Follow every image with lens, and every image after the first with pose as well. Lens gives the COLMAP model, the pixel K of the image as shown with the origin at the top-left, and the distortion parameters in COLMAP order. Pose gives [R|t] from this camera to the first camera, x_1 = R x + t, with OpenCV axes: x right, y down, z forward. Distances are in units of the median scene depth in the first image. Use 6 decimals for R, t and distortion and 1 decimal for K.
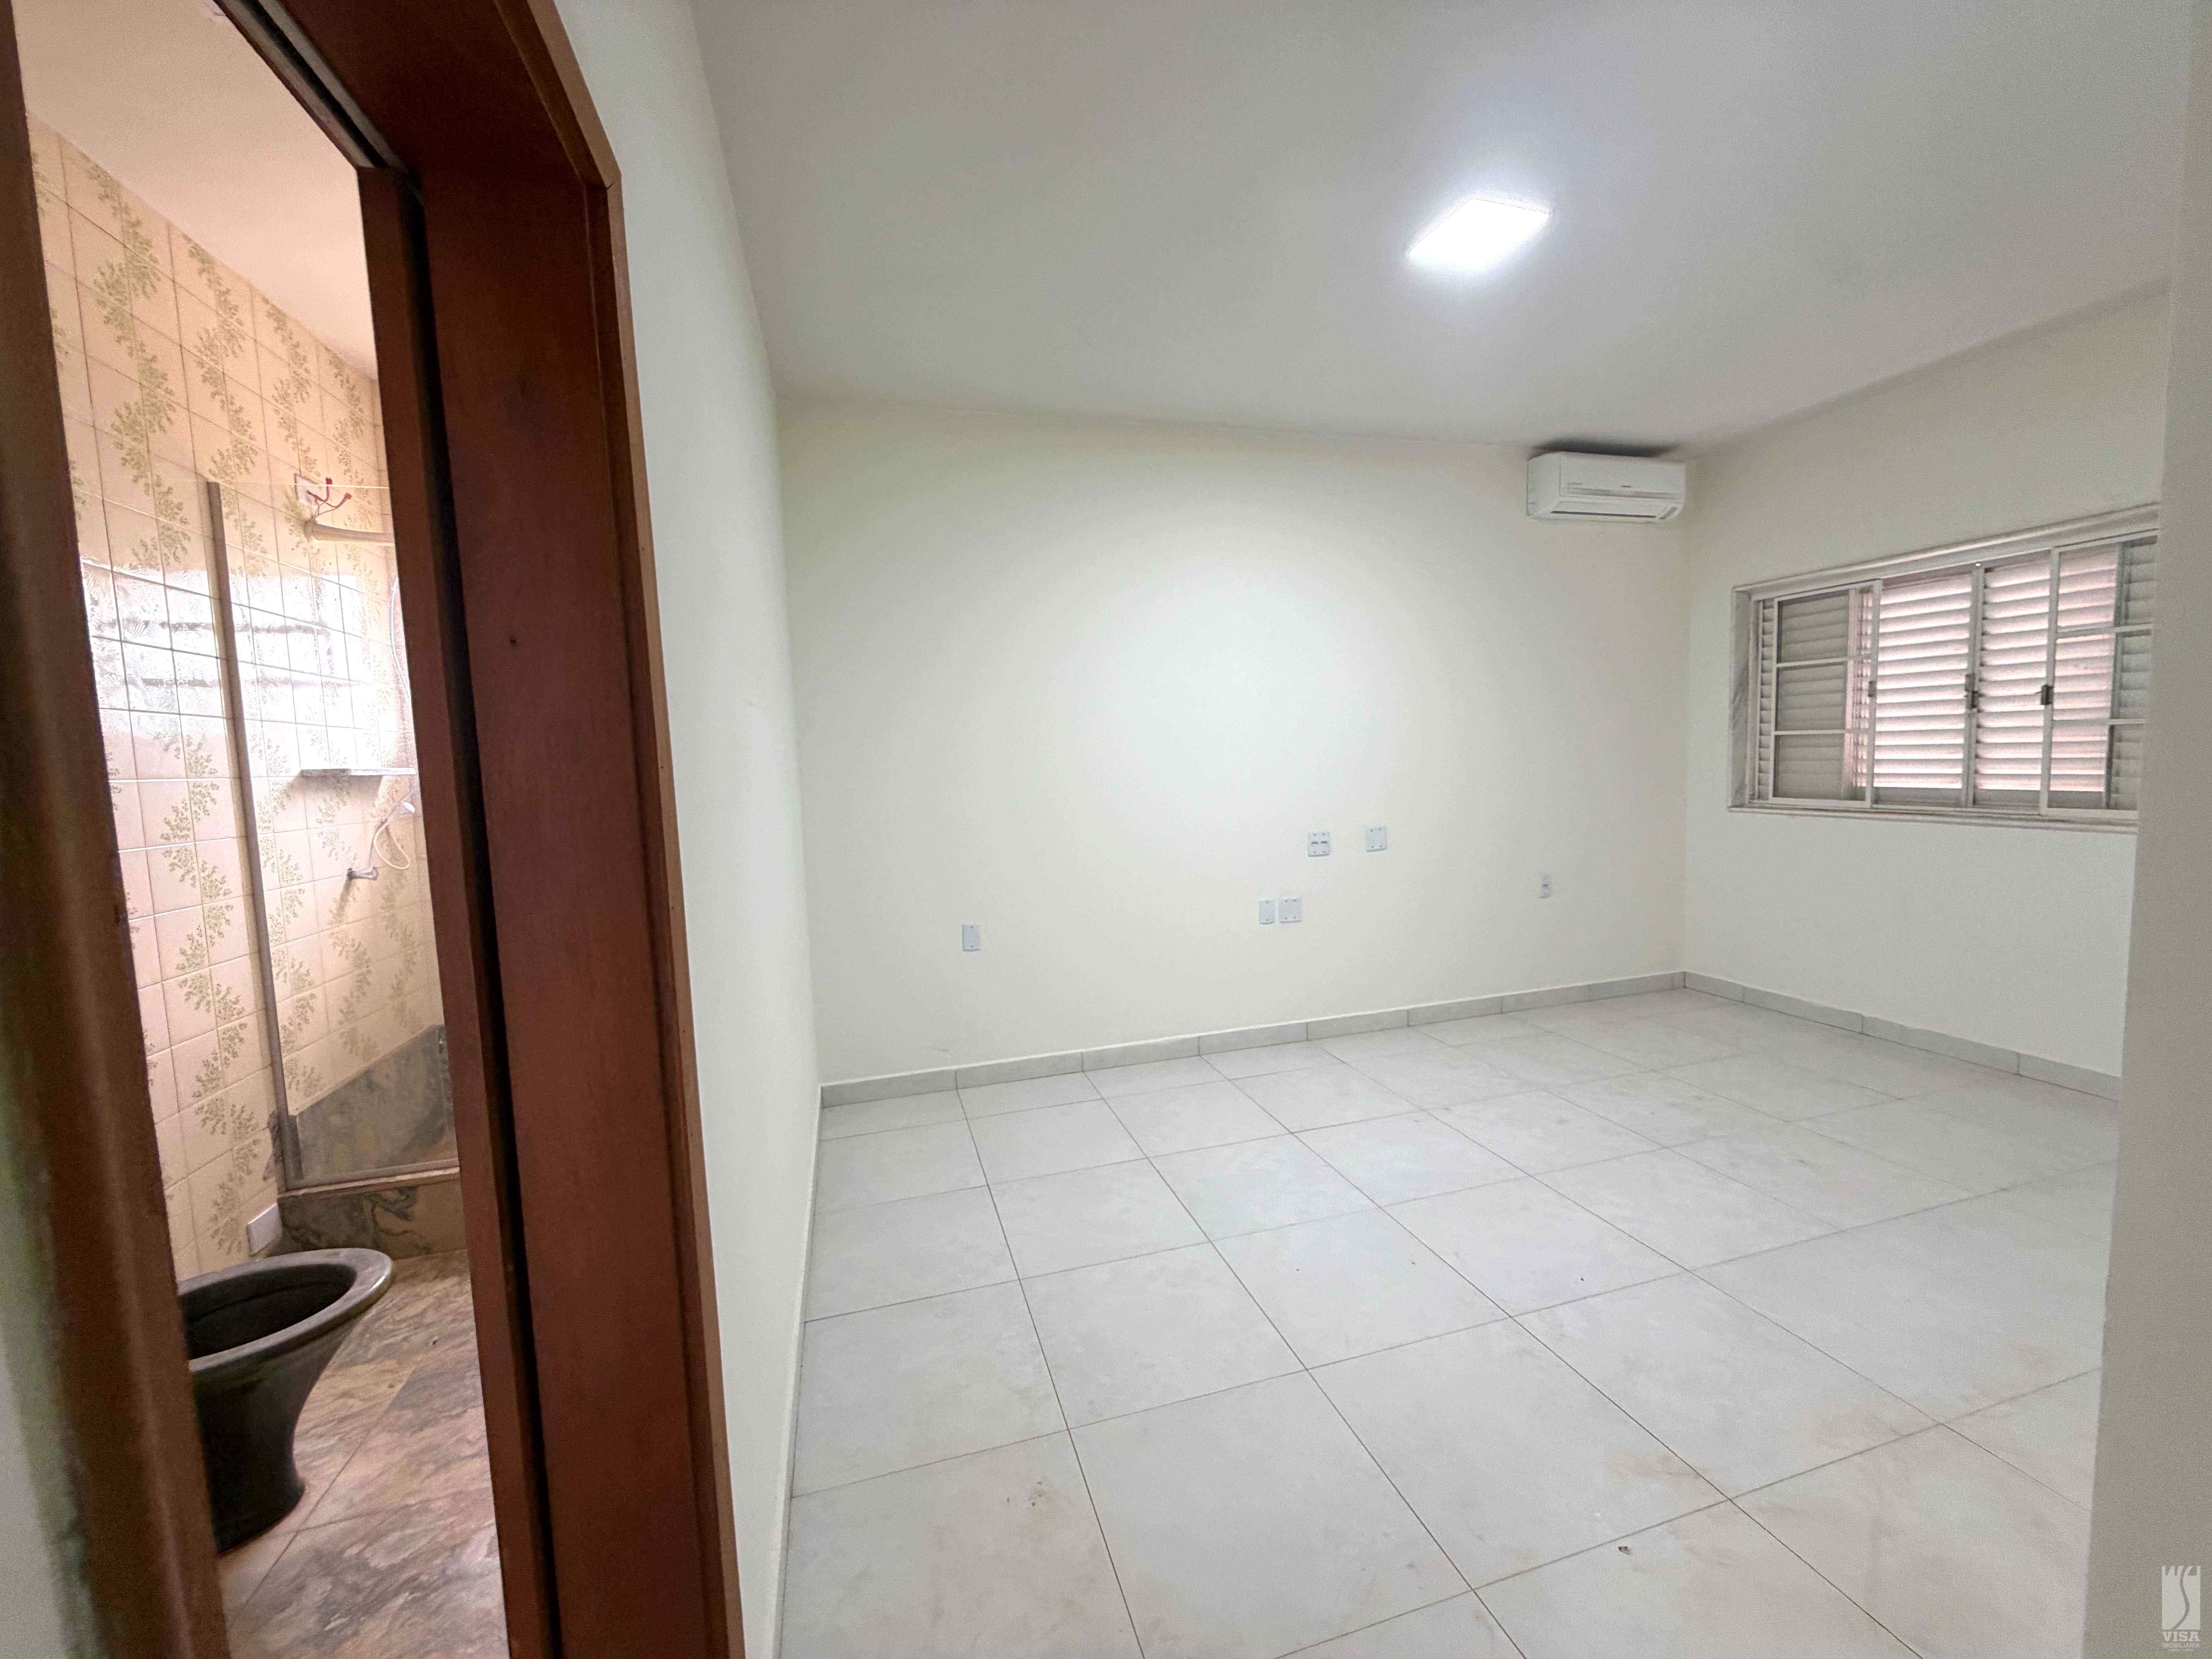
lens RADIAL K [[882.9, 0, 1104.8], [0, 882.9, 826.4], [0, 0, 1]] dist [-0.001275, 0.001077]
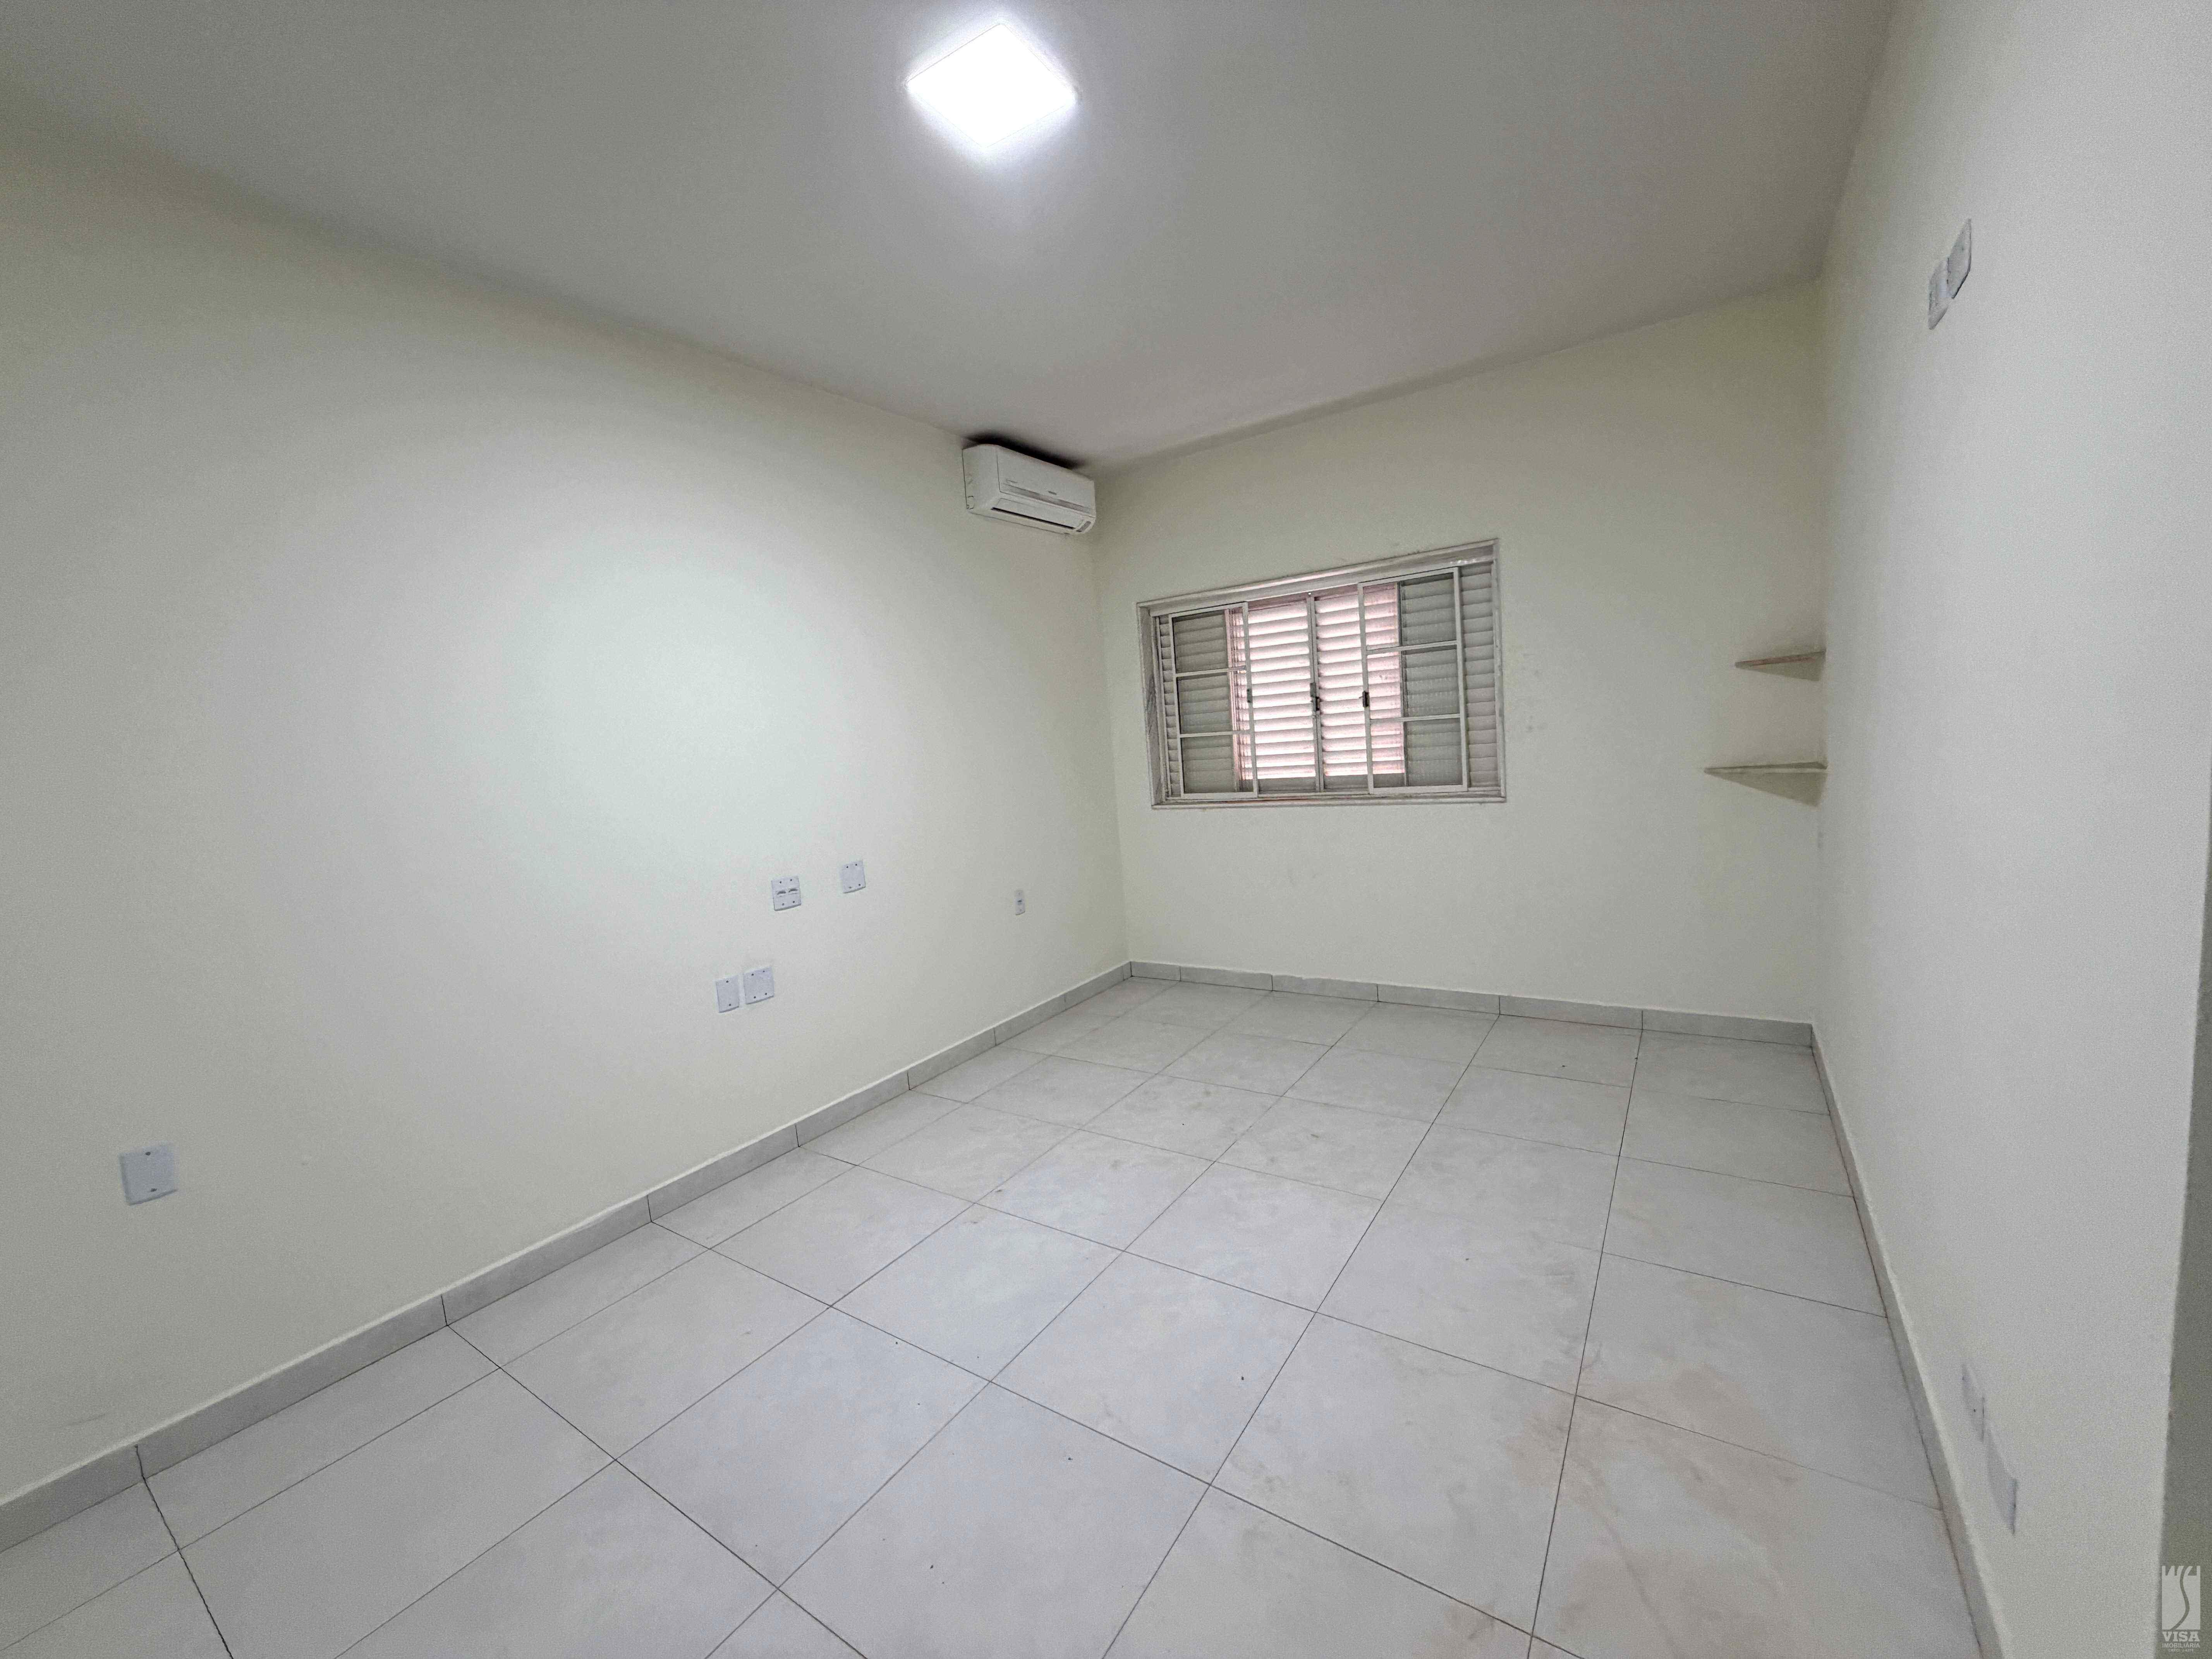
lens RADIAL K [[882.9, 0, 1108.5], [0, 882.9, 827.9], [0, 0, 1]] dist [-0.001275, 0.001077]
pose [[0.770668, -0.091594, 0.630619, -0.027467], [0.103032, 0.994505, 0.018533, -0.025769], [-0.628852, 0.050692, 0.775871, 0.249837]]
